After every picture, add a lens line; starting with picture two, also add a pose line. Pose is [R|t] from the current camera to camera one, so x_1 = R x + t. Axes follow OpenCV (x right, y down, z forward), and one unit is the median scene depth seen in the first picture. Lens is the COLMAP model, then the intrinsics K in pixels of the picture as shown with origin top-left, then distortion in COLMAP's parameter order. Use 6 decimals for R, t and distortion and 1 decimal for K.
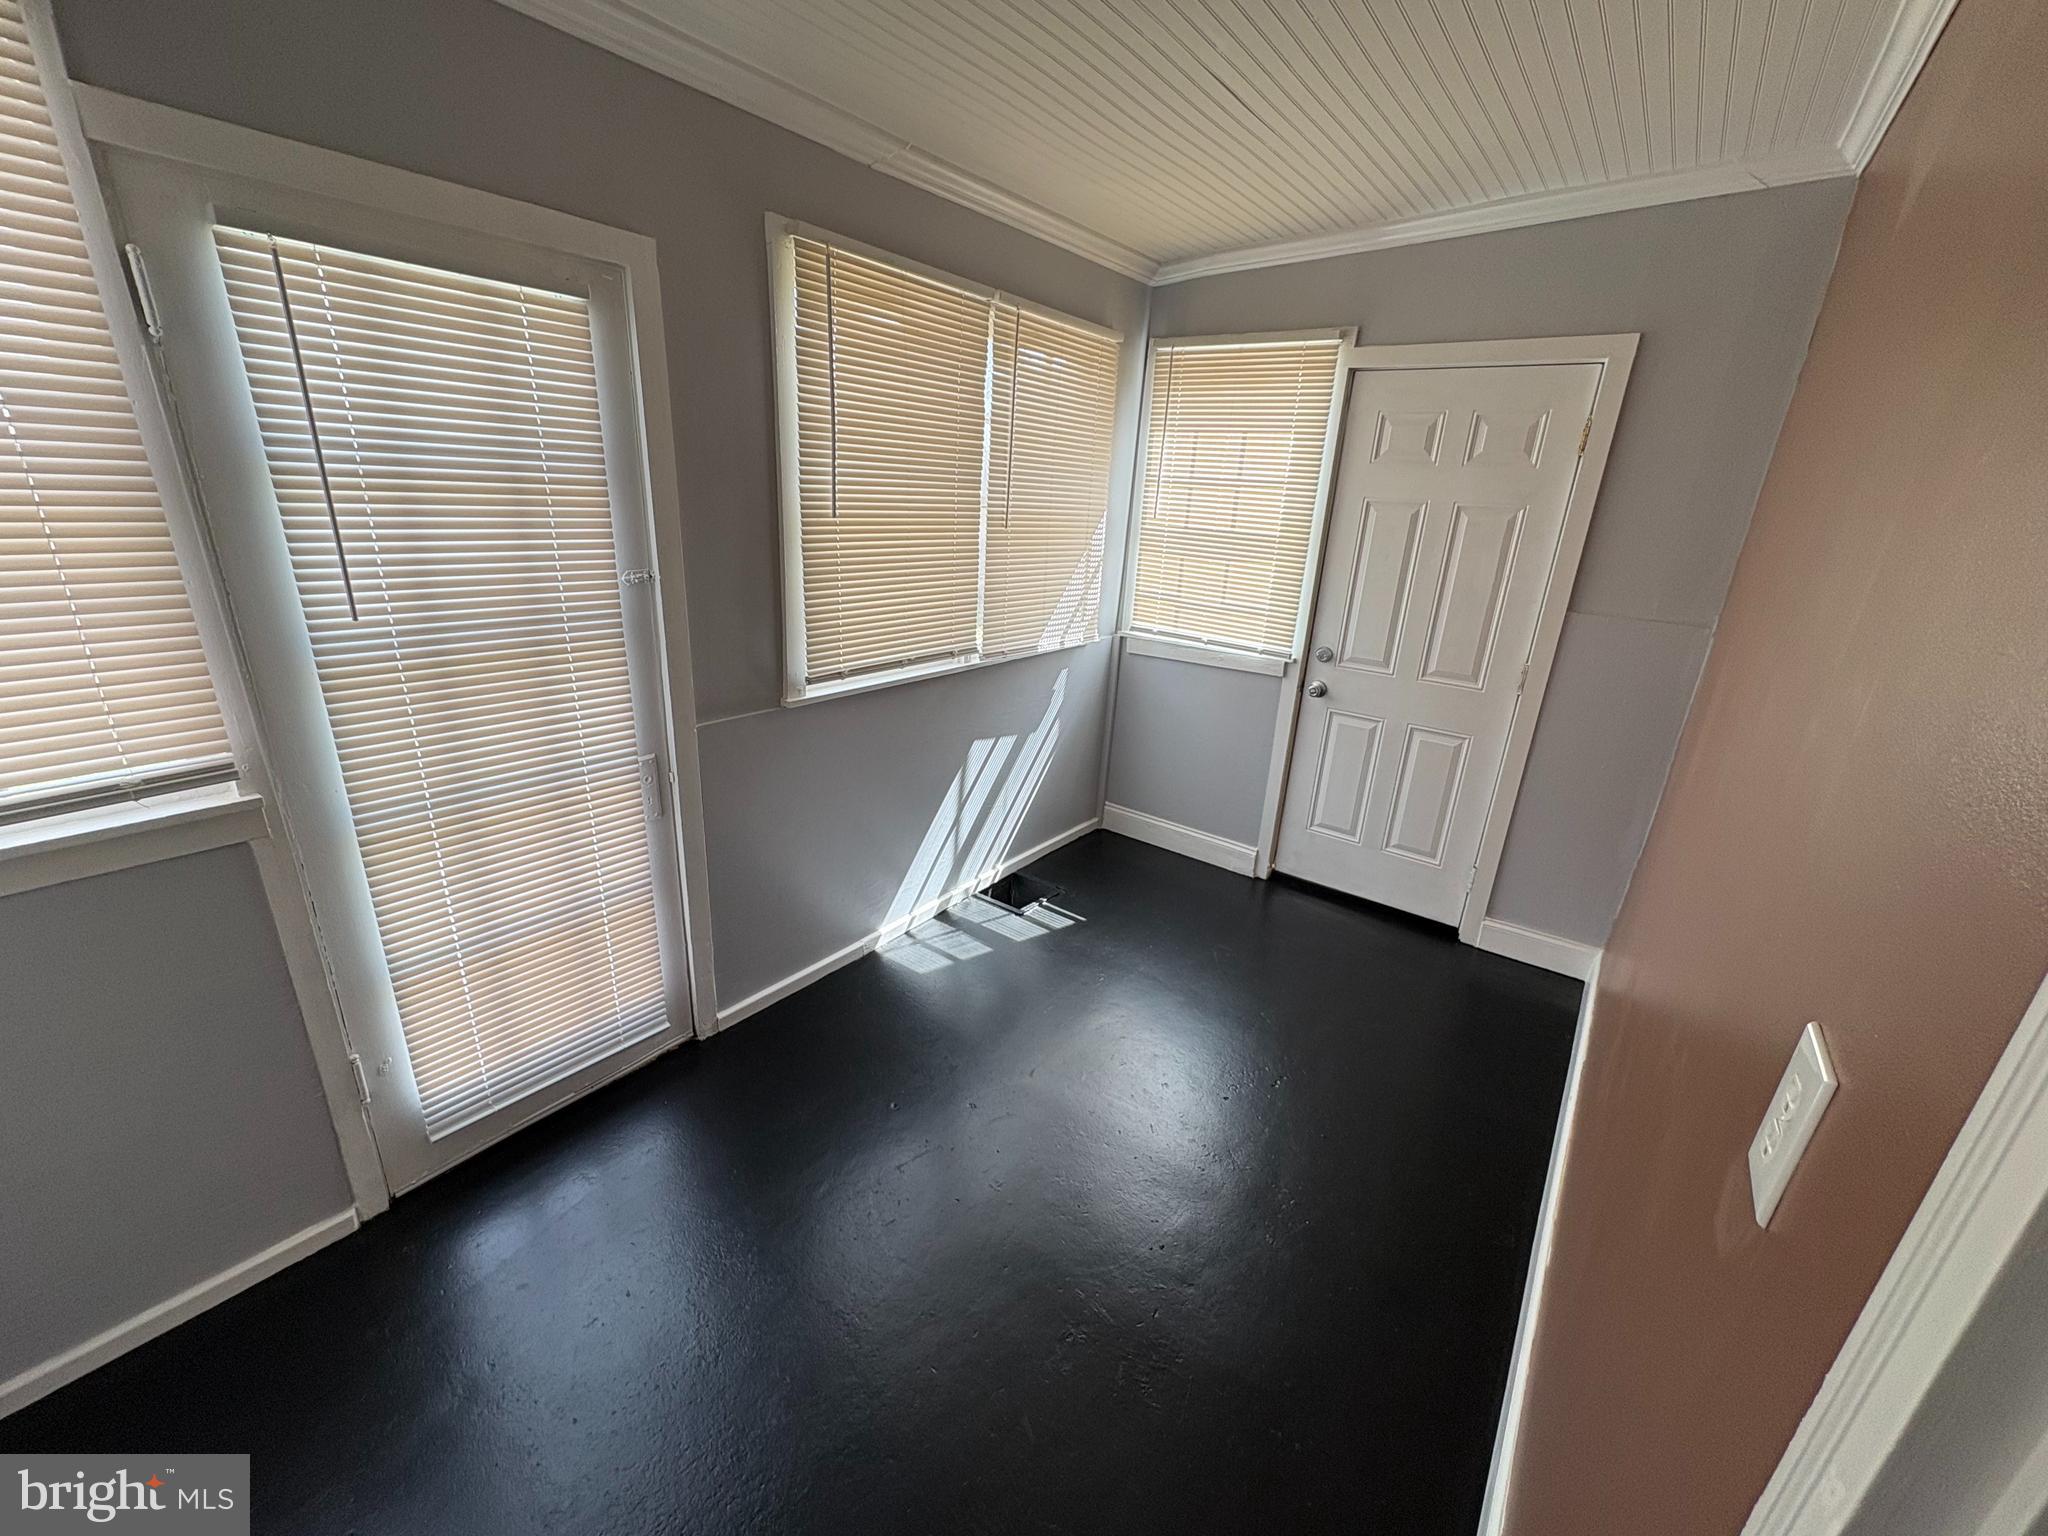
lens RADIAL K [[814.9, 0, 1030.5], [0, 814.9, 772.2], [0, 0, 1]] dist [-0.000645, 0.000391]
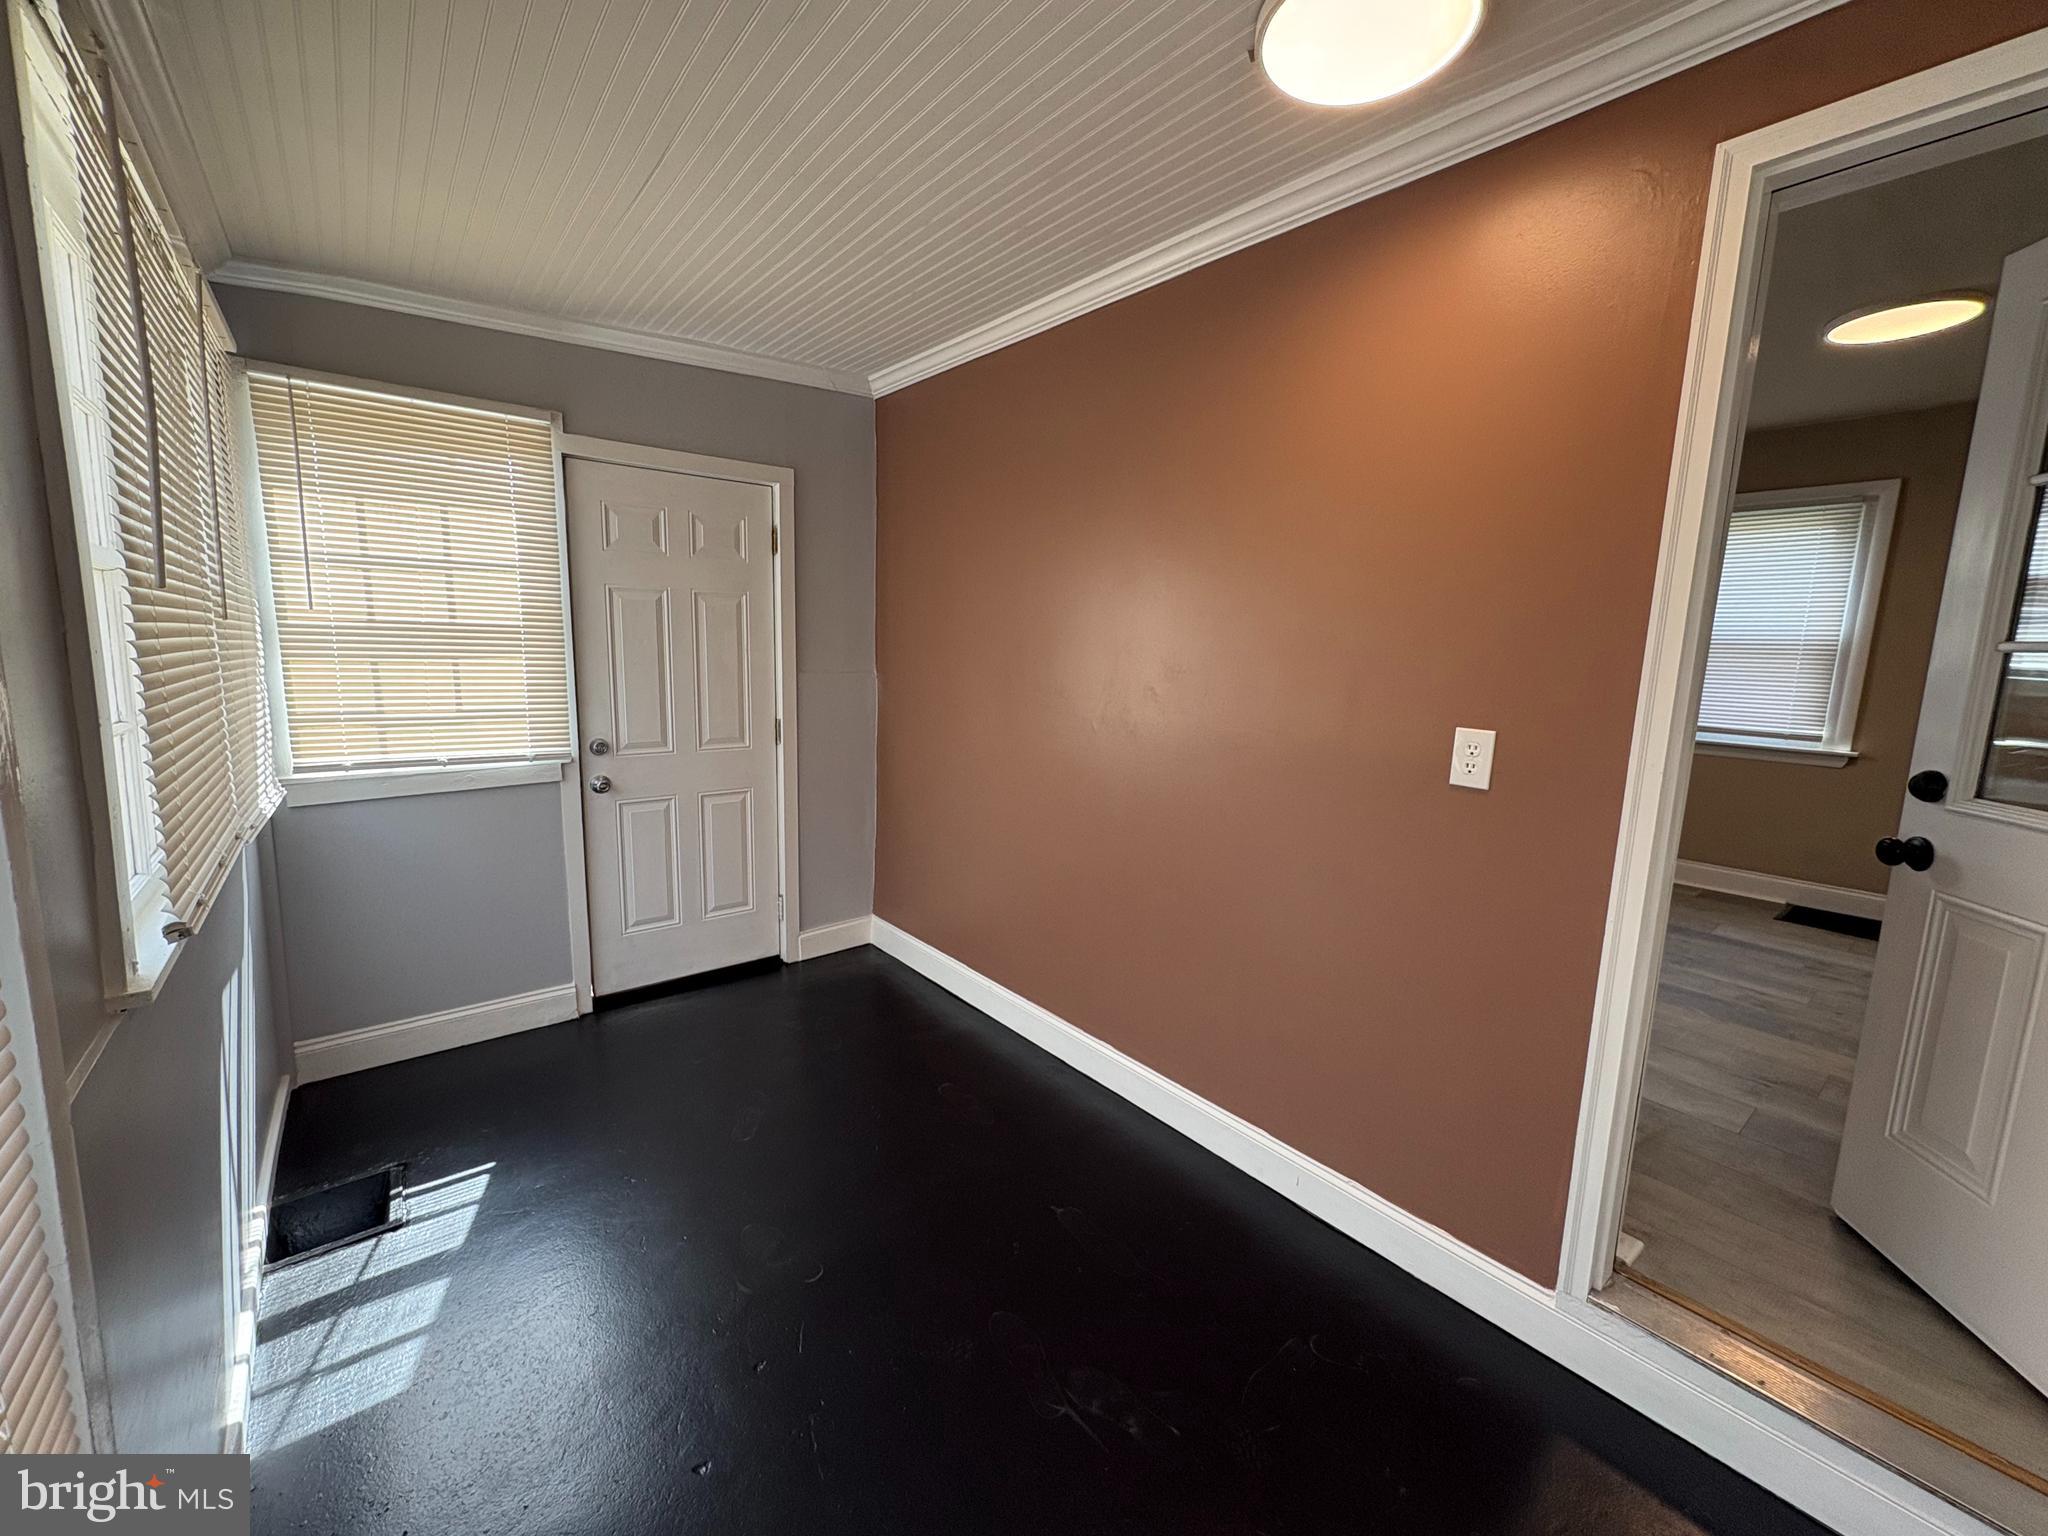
lens RADIAL K [[814.9, 0, 1029.7], [0, 814.9, 769.4], [0, 0, 1]] dist [-0.000645, 0.000391]
pose [[0.236235, -0.196551, 0.951610, -0.416335], [0.313011, 0.942519, 0.116969, -0.074519], [-0.919901, 0.270232, 0.284178, 0.285025]]
